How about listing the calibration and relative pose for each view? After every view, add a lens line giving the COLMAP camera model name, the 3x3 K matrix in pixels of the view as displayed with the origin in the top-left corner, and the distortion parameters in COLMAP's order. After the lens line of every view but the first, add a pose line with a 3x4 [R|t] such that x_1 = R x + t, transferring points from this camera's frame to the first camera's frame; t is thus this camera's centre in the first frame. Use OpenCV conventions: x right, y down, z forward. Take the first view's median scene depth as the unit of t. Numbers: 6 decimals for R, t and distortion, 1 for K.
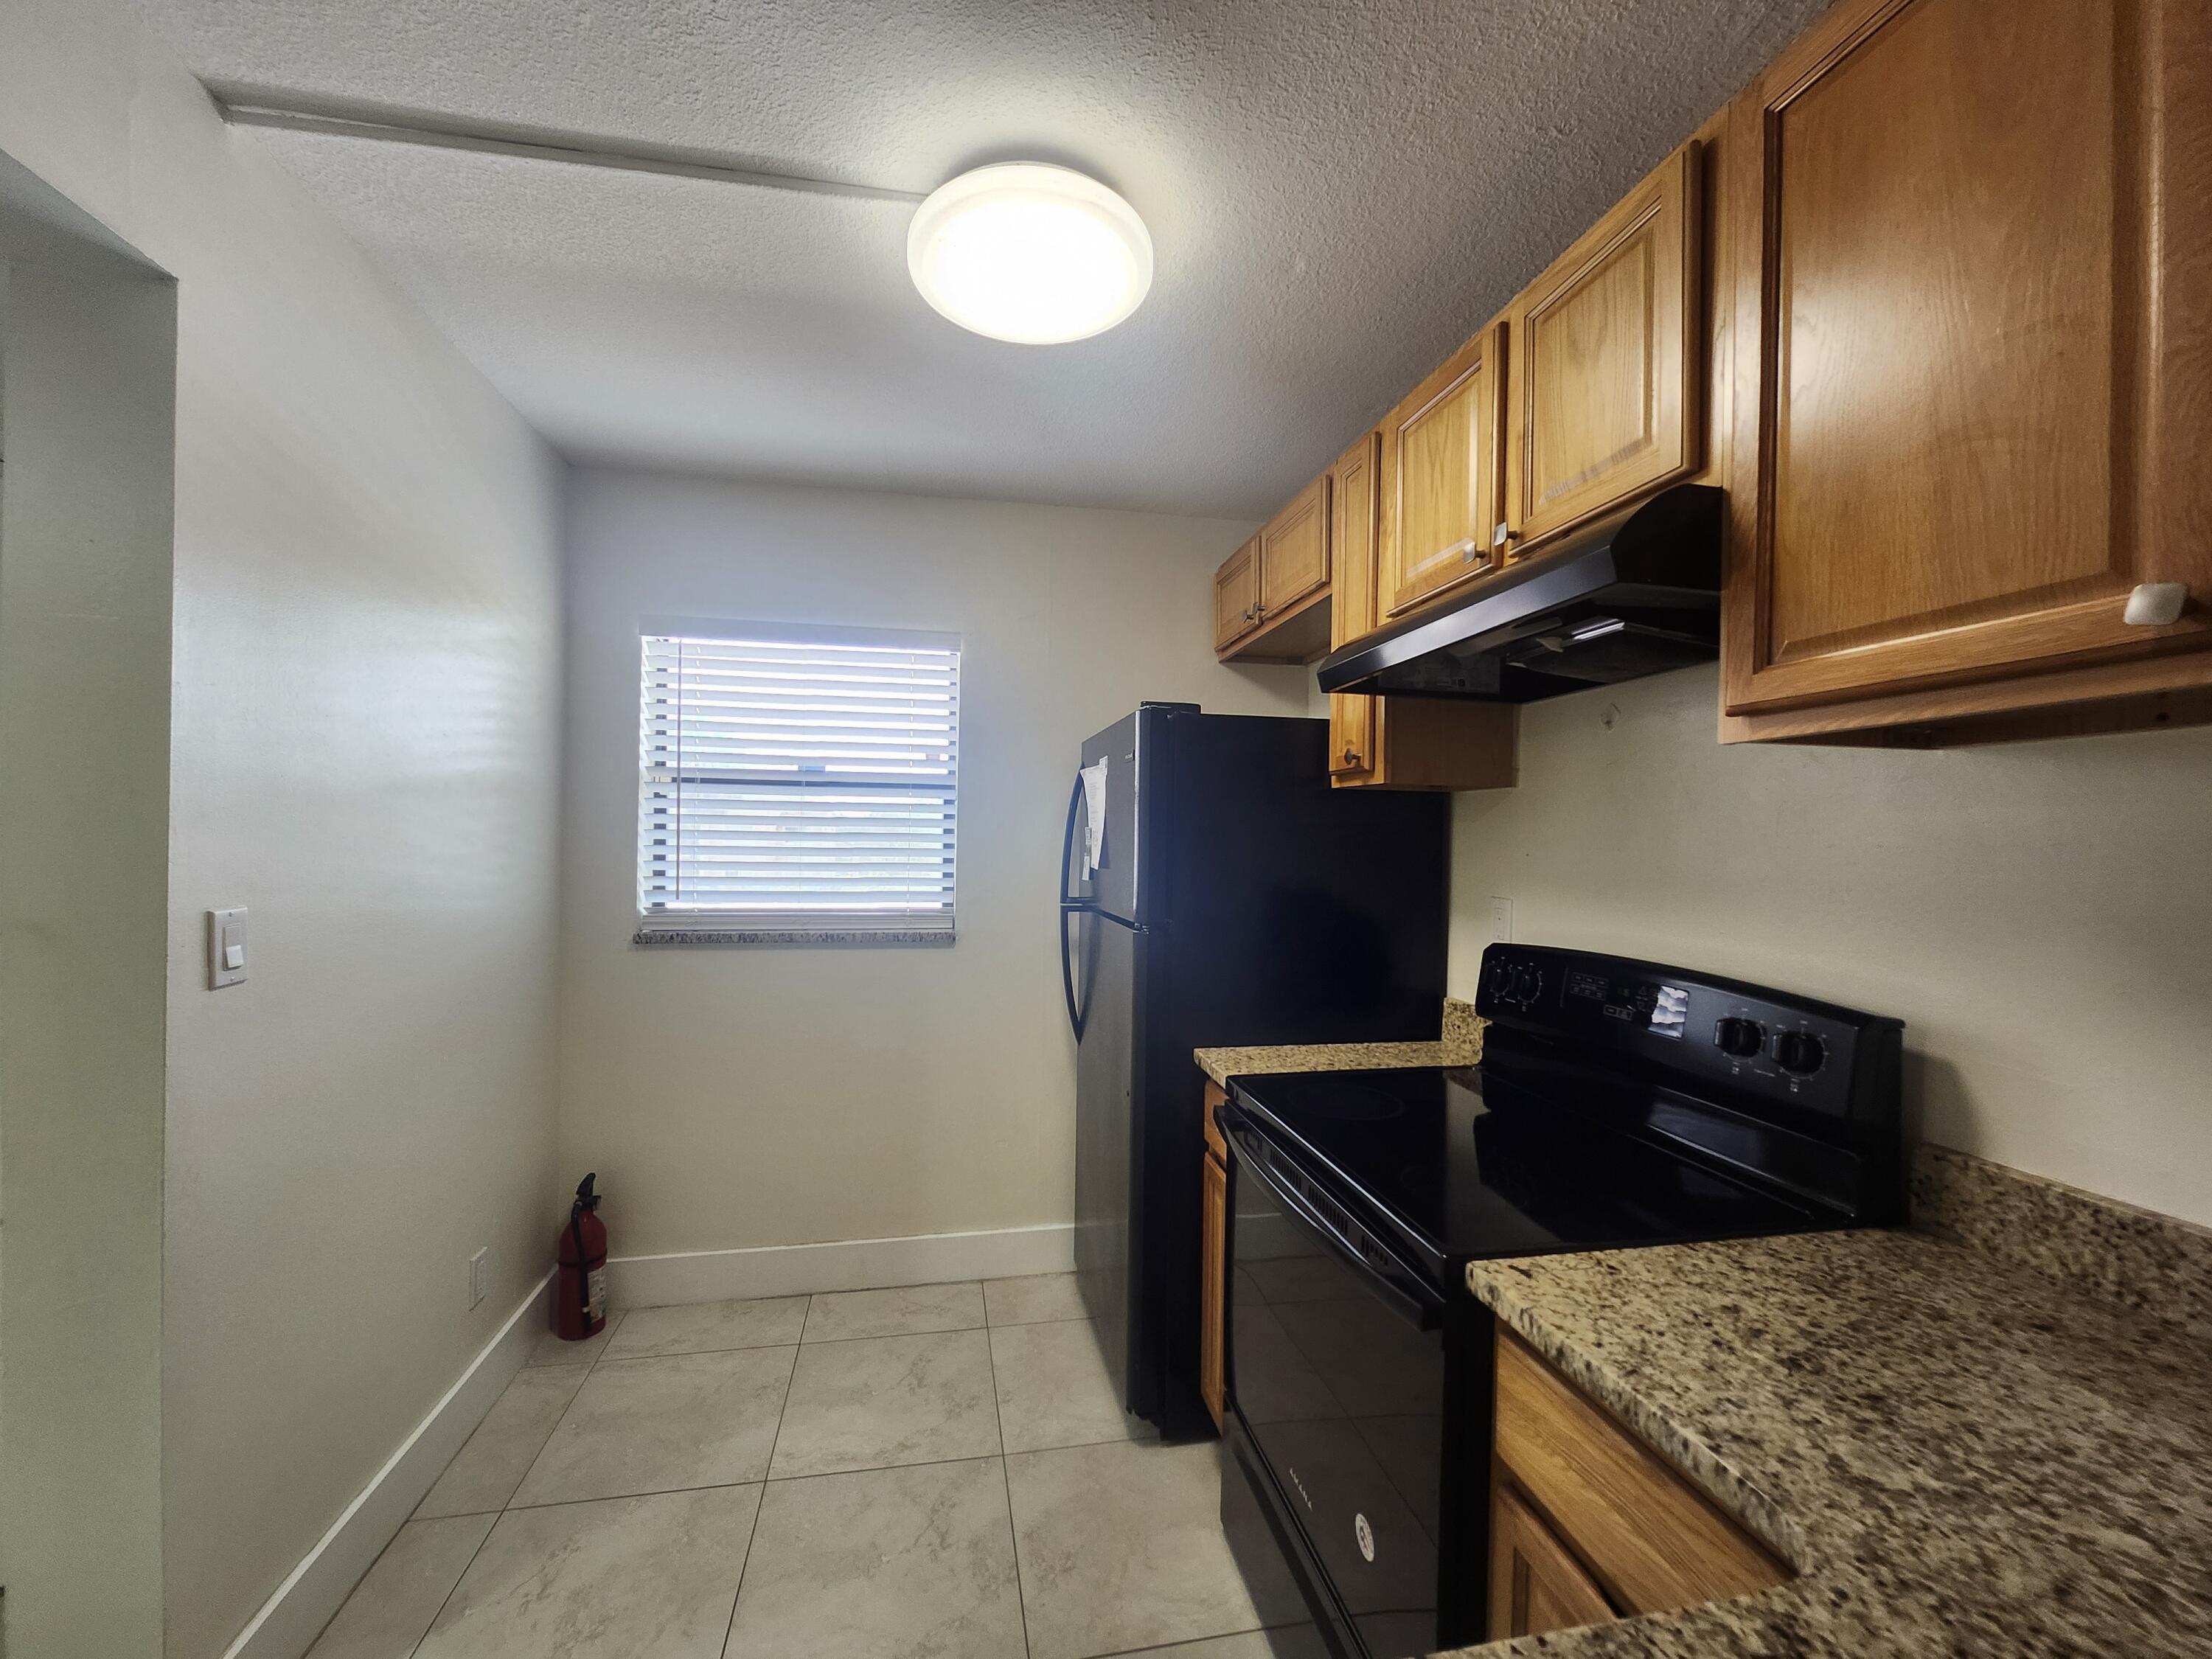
lens RADIAL K [[864.2, 0, 1089.0], [0, 864.2, 845.2], [0, 0, 1]] dist [-0.000382, 0.000023]
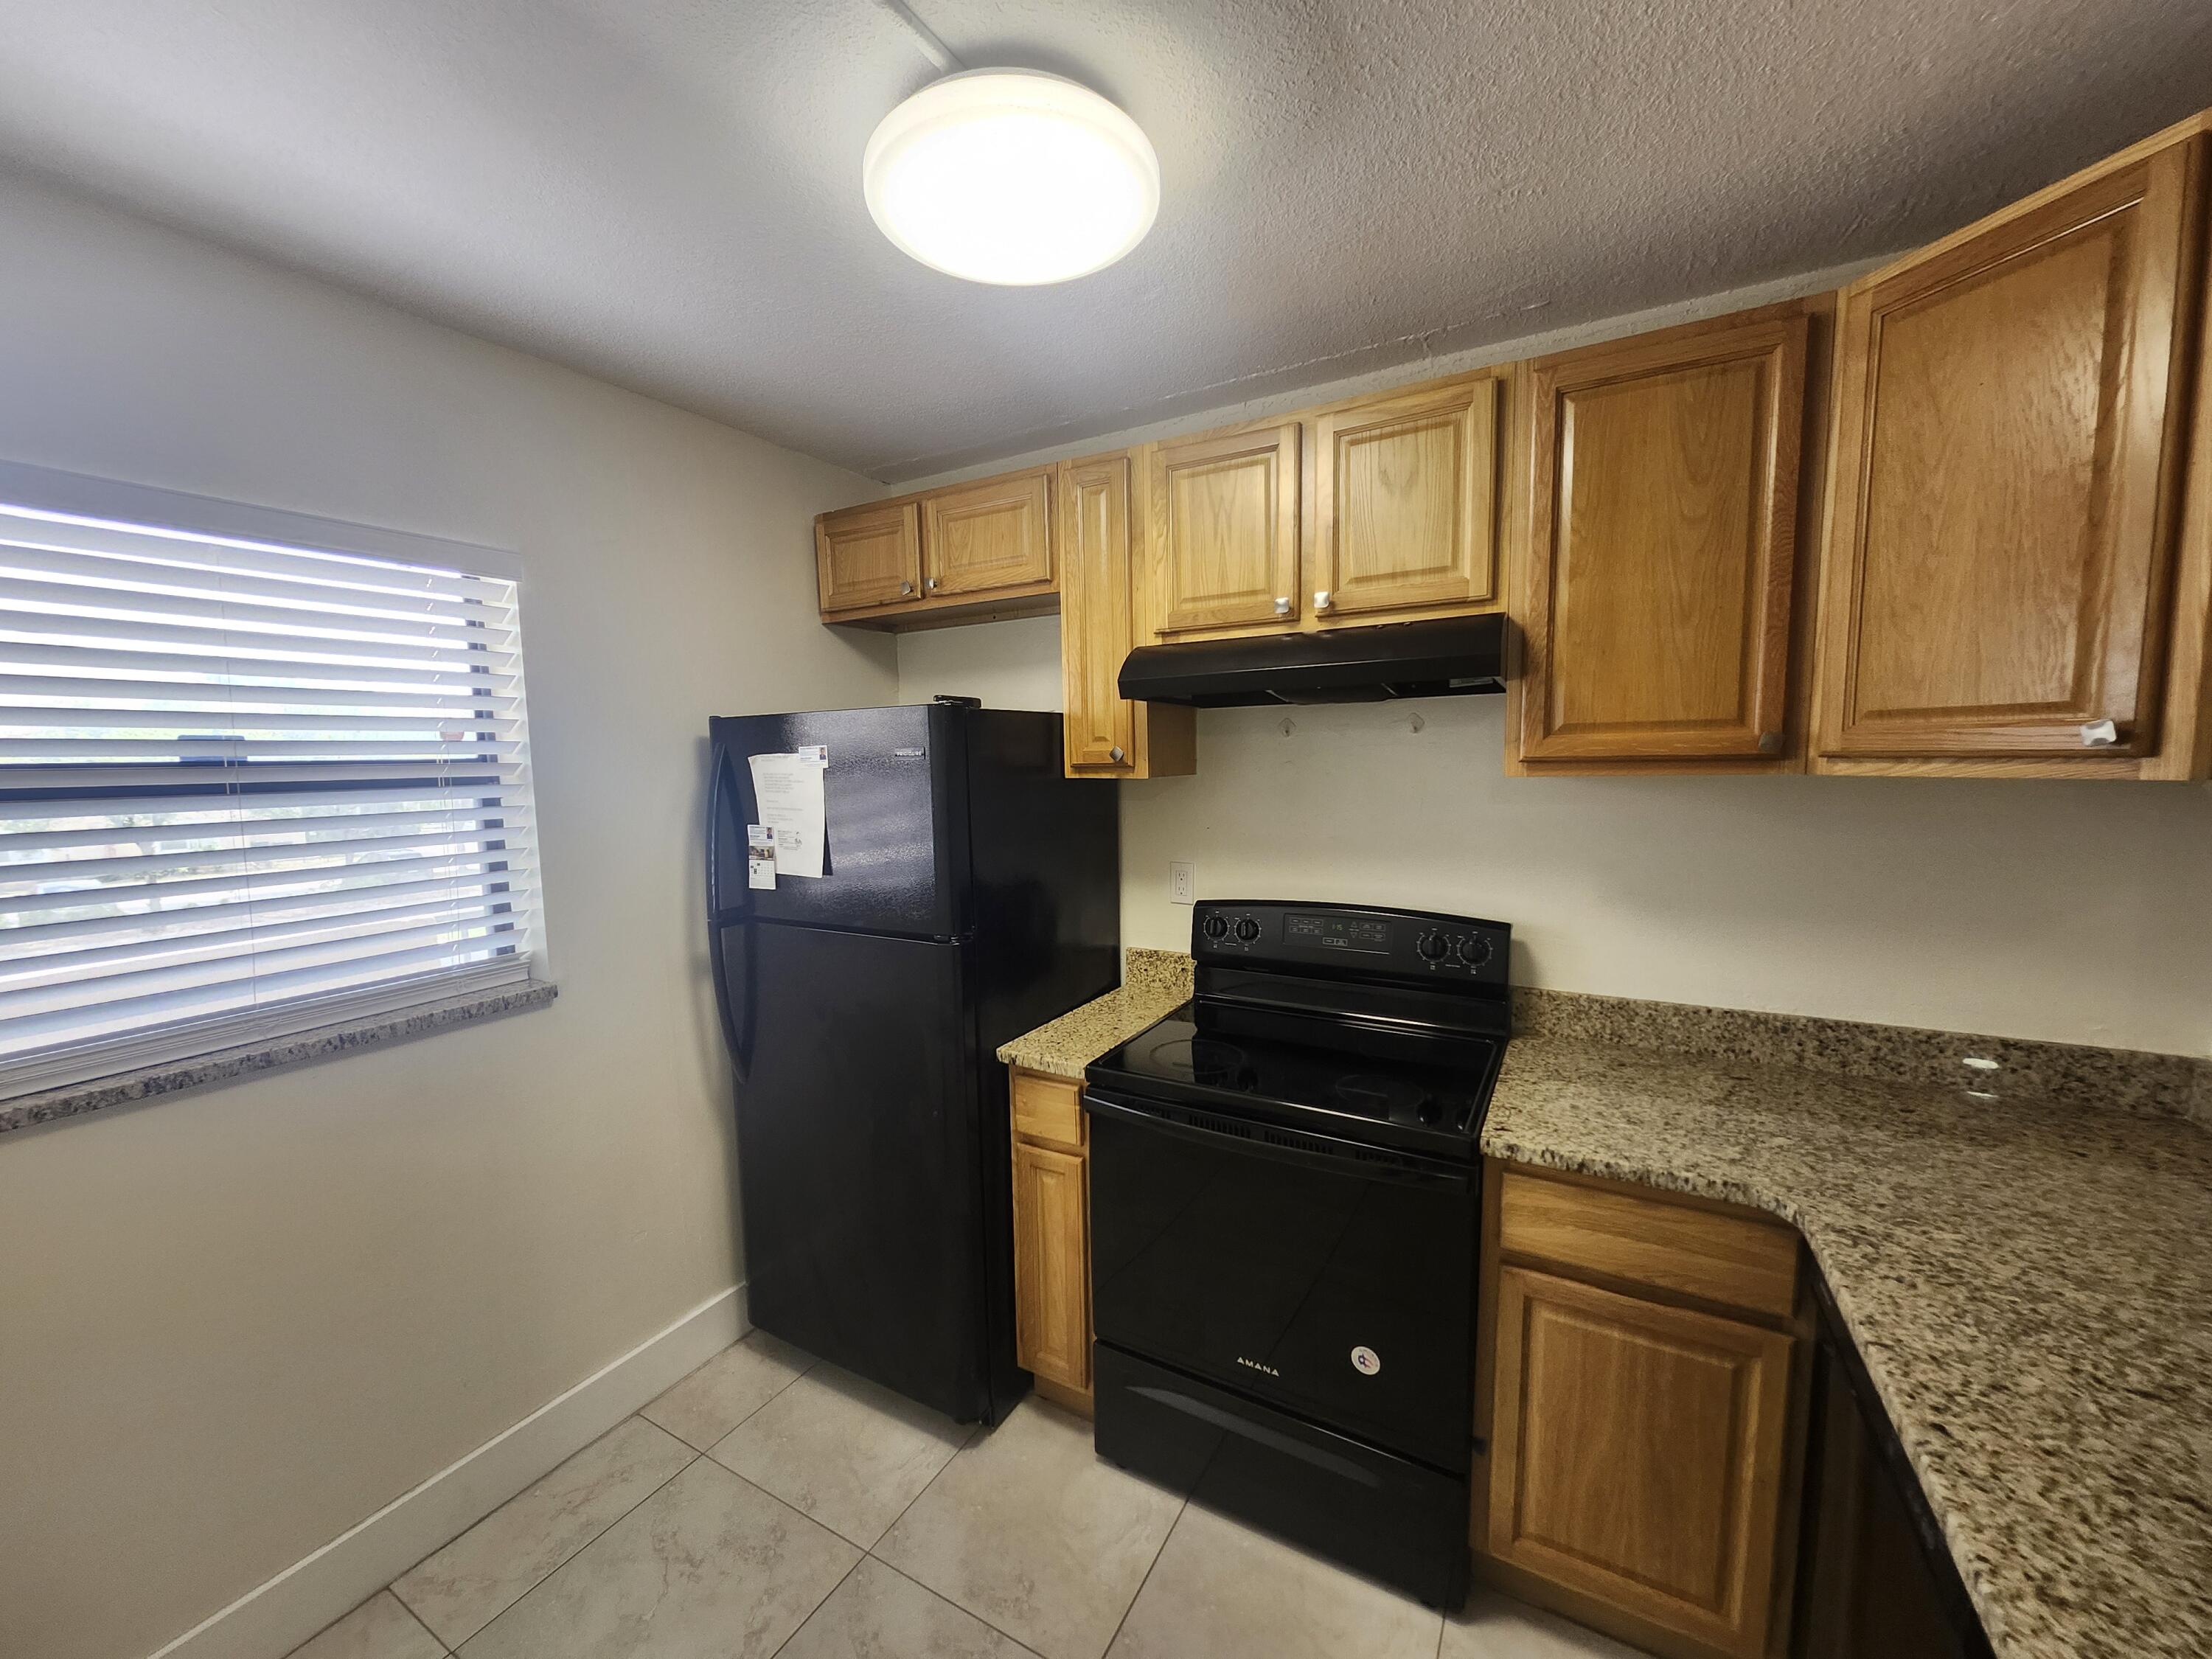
lens RADIAL K [[864.2, 0, 1089.0], [0, 864.2, 845.2], [0, 0, 1]] dist [-0.000382, 0.000023]
pose [[0.653258, -0.106982, 0.749539, -0.989515], [0.037162, 0.993304, 0.109386, -0.191907], [-0.756223, -0.043603, 0.652859, 0.516002]]
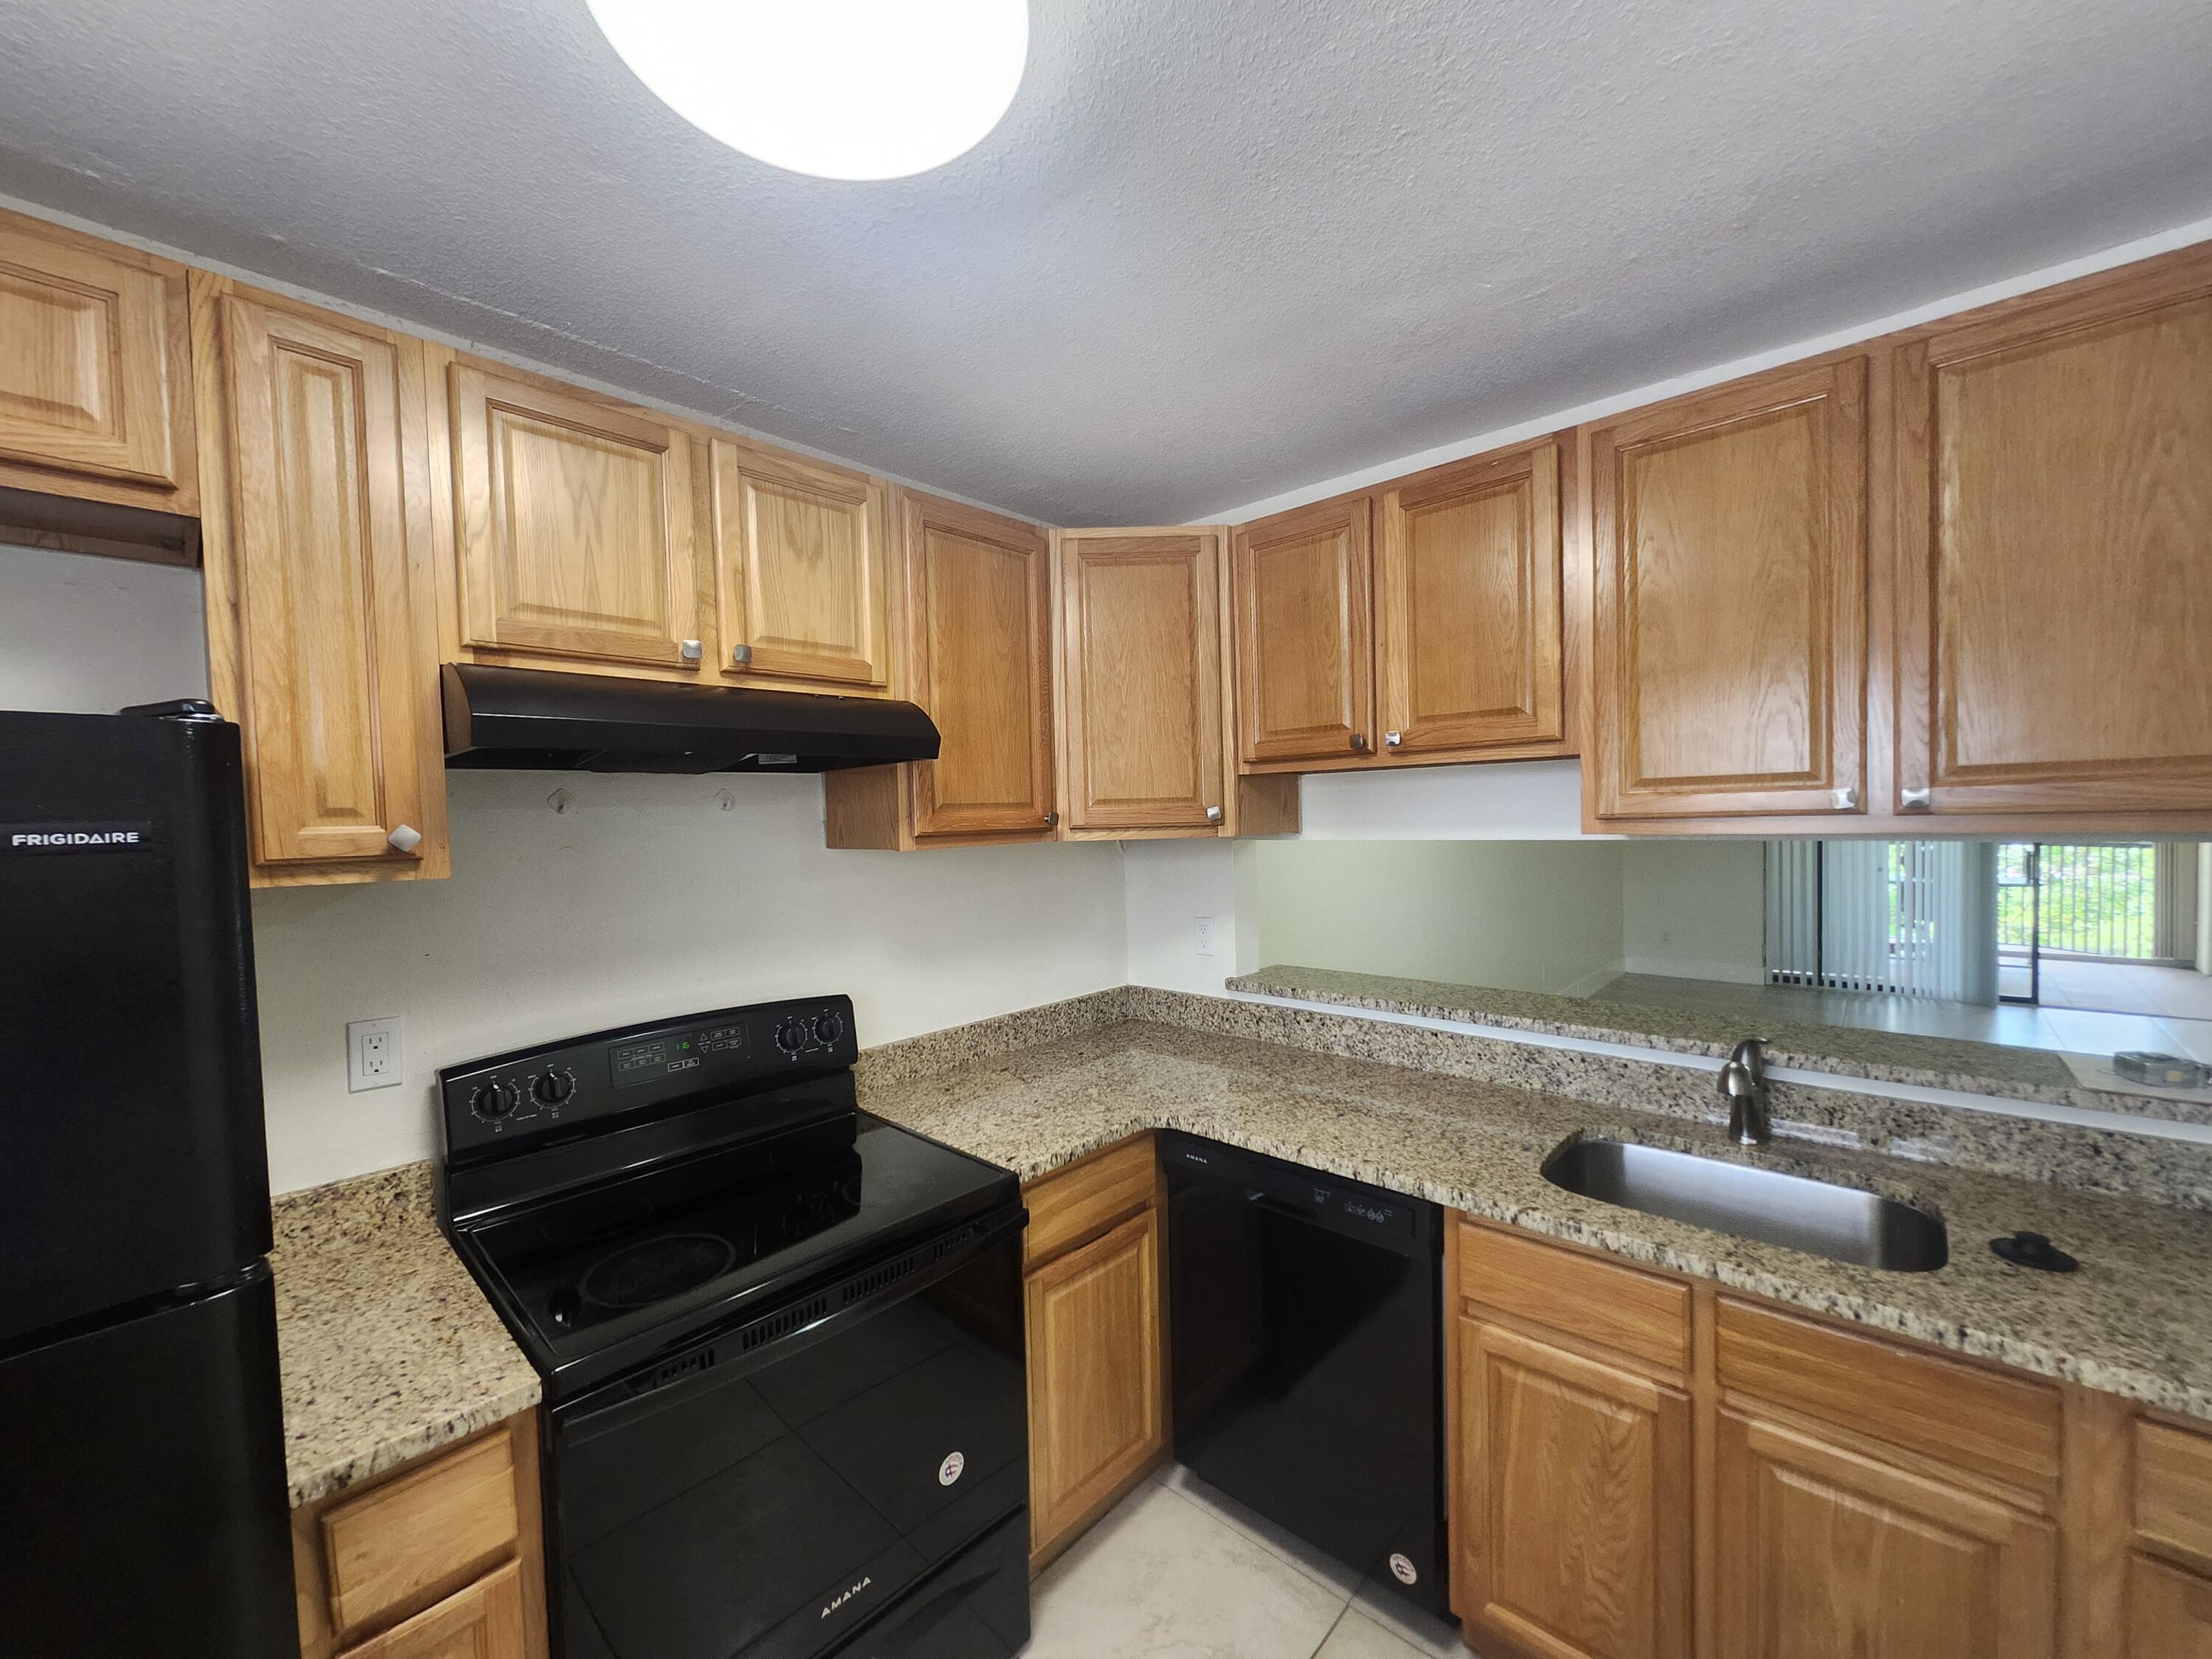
lens RADIAL K [[864.2, 0, 1089.0], [0, 864.2, 845.2], [0, 0, 1]] dist [-0.000382, 0.000023]
pose [[-0.586510, -0.028079, 0.809455, -0.893940], [0.025506, 0.998263, 0.053110, -0.207635], [-0.809540, 0.051796, -0.584775, 1.681217]]
